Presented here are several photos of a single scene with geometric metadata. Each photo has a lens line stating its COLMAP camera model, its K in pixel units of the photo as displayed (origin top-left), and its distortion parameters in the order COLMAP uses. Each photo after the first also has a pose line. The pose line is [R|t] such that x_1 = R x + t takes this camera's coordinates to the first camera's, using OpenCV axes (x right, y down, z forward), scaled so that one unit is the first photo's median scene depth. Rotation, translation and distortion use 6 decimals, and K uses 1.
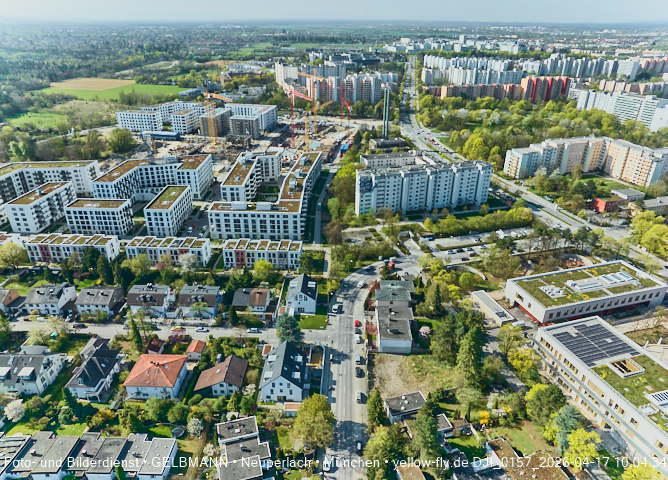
lens RADIAL K [[450.0, 0, 332.2], [0, 450.0, 243.9], [0, 0, 1]] dist [-0.037356, 0.032098]
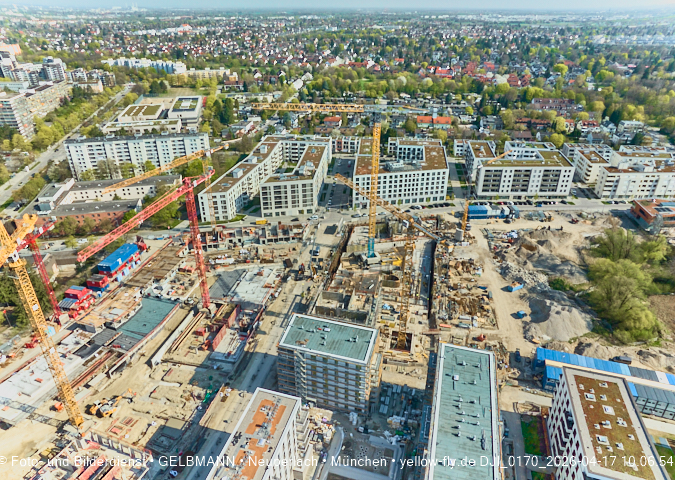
lens RADIAL K [[454.7, 0, 342.3], [0, 454.7, 245.8], [0, 0, 1]] dist [-0.037356, 0.032098]
pose [[-0.997389, -0.042133, 0.058651, -0.231679], [0.023838, 0.574560, 0.818115, -0.584706], [-0.068168, 0.817377, -0.572055, 1.179411]]
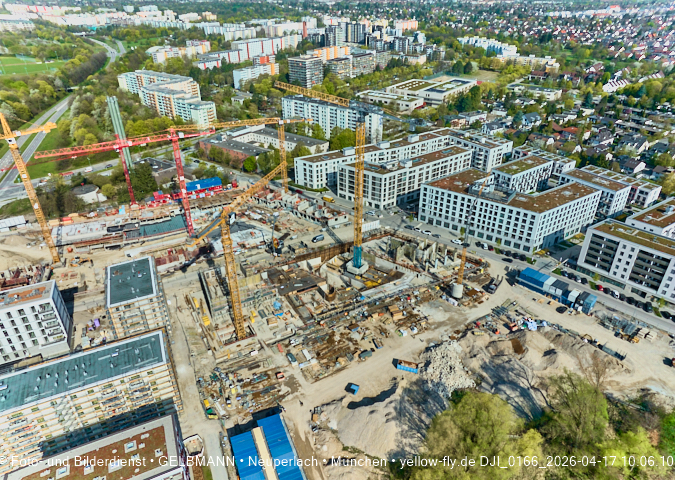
lens RADIAL K [[454.7, 0, 341.6], [0, 454.7, 250.7], [0, 0, 1]] dist [-0.037356, 0.032098]
pose [[-0.599858, -0.412074, 0.685832, -0.542754], [0.359358, 0.627097, 0.691094, -0.499538], [-0.714865, 0.661018, -0.228087, 1.002331]]
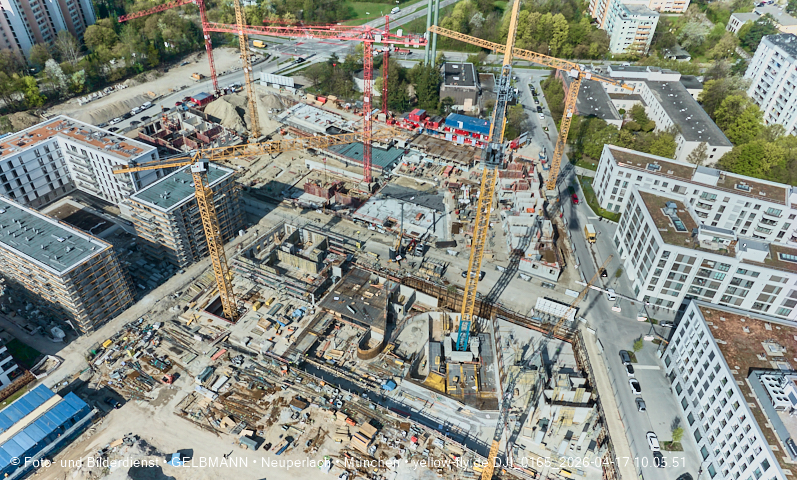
lens RADIAL K [[567.9, 0, 368.5], [0, 567.9, 311.5], [0, 0, 1]] dist [-0.021338, 0.001790]
pose [[0.359977, -0.643539, 0.675481, -0.478717], [0.416687, 0.758693, 0.500756, -0.372799], [-0.834739, 0.101203, 0.541266, 0.748397]]
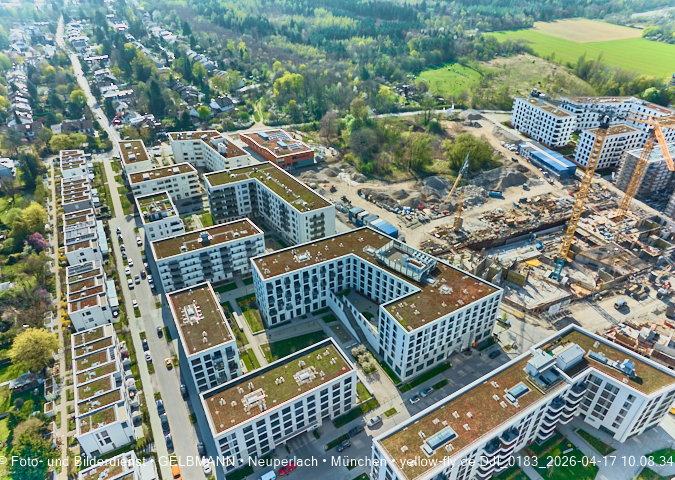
lens RADIAL K [[454.7, 0, 340.2], [0, 454.7, 245.8], [0, 0, 1]] dist [-0.037356, 0.032098]
pose [[0.508698, 0.483315, -0.712484, -0.043161], [-0.377849, 0.868932, 0.319666, -0.244829], [0.773600, 0.106598, 0.624644, 0.455055]]
